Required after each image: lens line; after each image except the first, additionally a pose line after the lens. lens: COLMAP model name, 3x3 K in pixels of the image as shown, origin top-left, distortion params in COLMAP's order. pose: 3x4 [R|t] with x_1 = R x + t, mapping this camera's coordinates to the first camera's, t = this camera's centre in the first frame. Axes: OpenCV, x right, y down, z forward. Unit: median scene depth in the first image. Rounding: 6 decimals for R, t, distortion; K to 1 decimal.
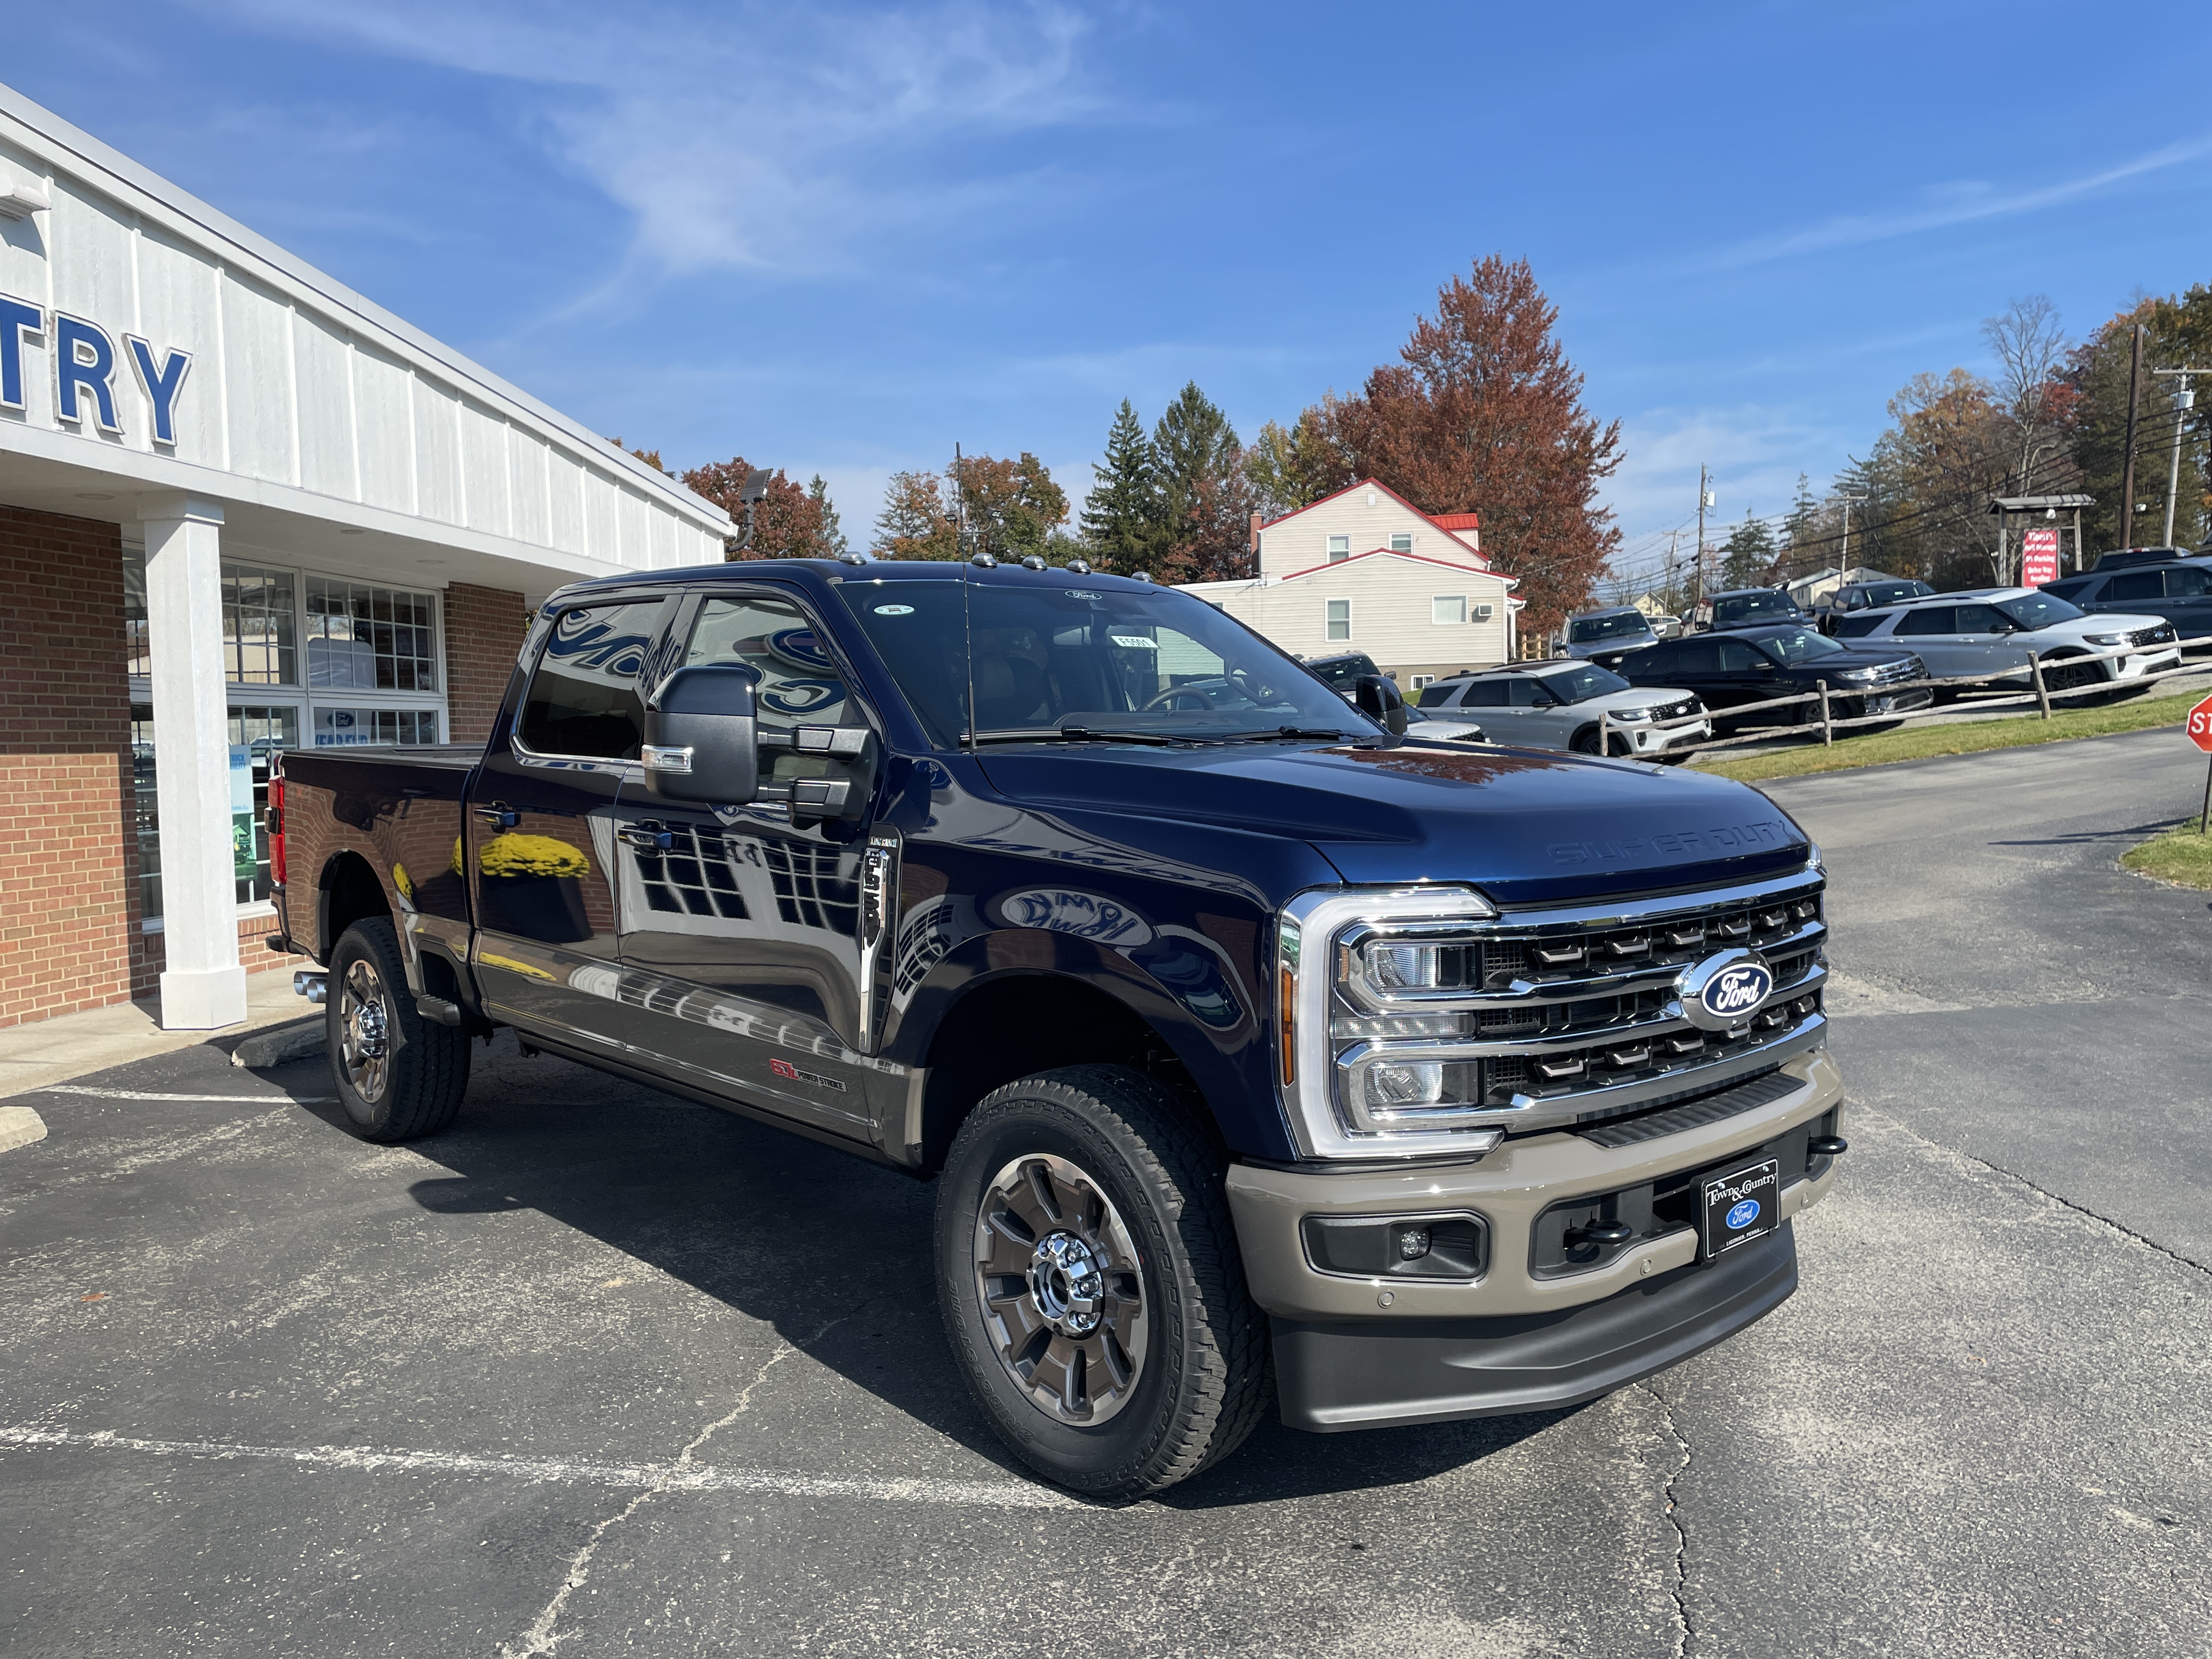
lens RADIAL K [[1662.2, 0, 1140.2], [0, 1662.2, 837.1], [0, 0, 1]] dist [0.093883, -0.118581]
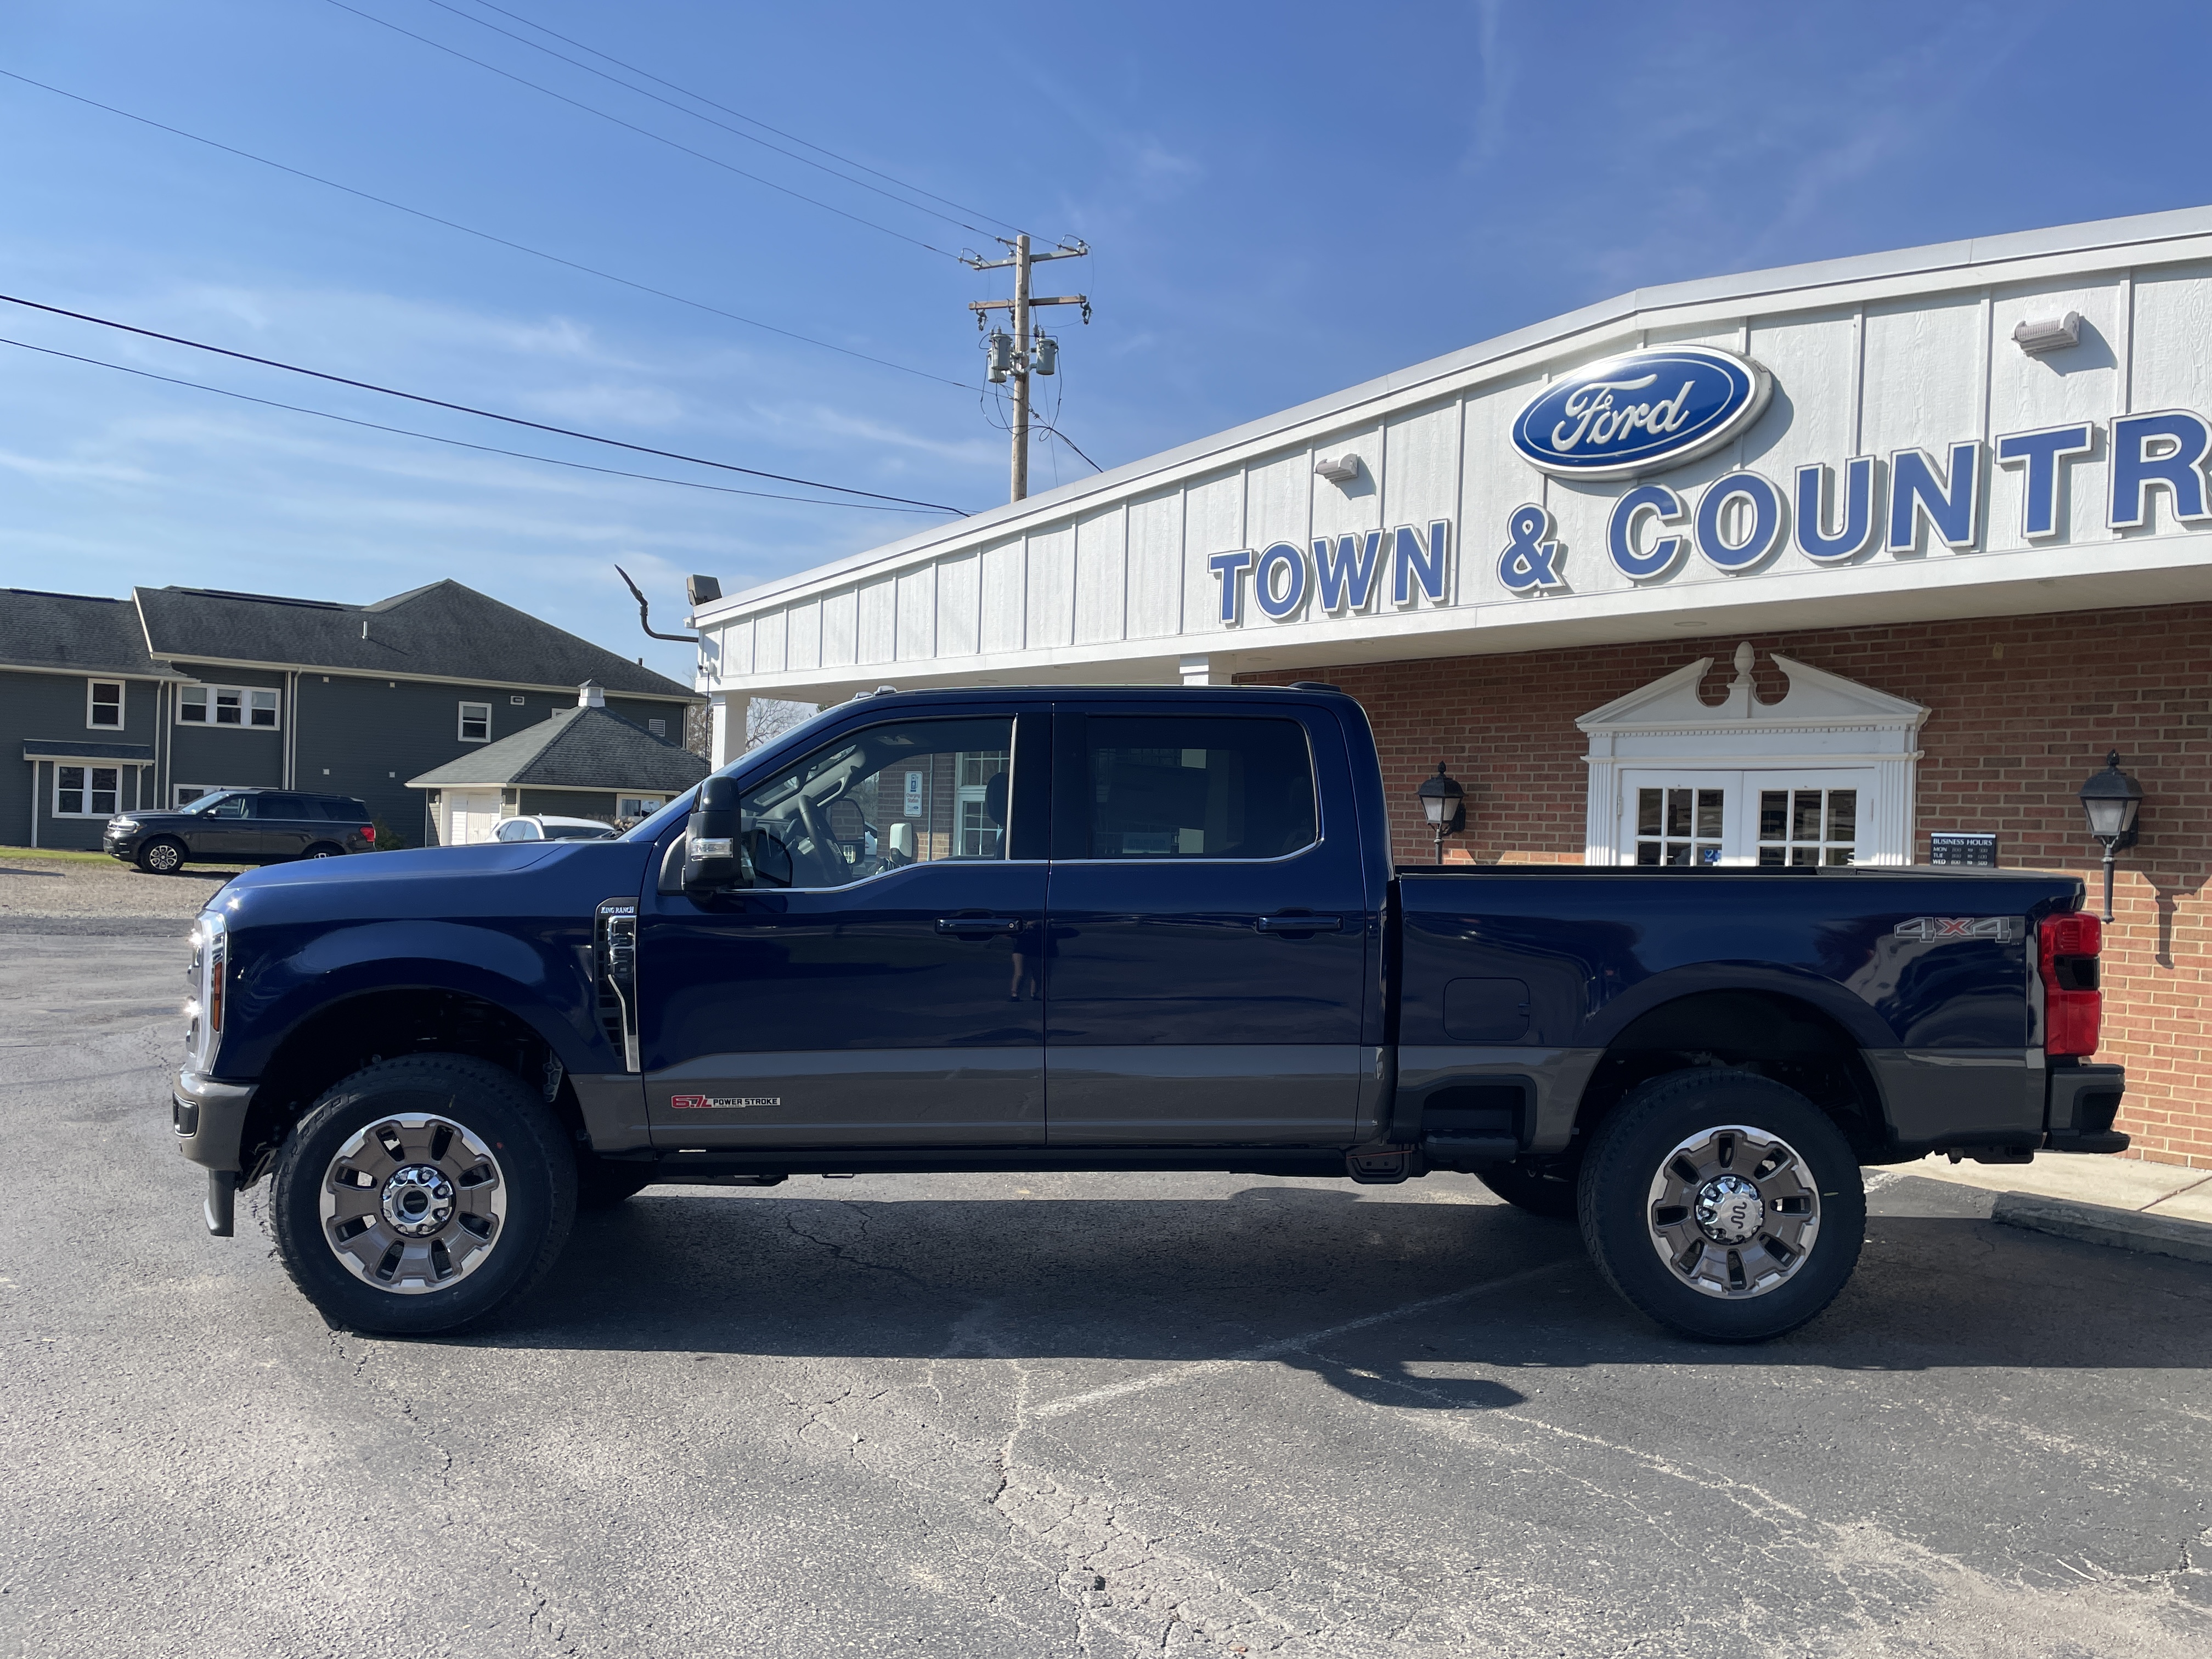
lens RADIAL K [[1662.5, 0, 1101.4], [0, 1662.5, 863.1], [0, 0, 1]] dist [0.087768, -0.115174]
pose [[-0.660711, 0.011613, -0.750551, 0.466087], [-0.061546, 0.995676, 0.069585, -0.086609], [0.748113, 0.092169, -0.657139, 1.201479]]
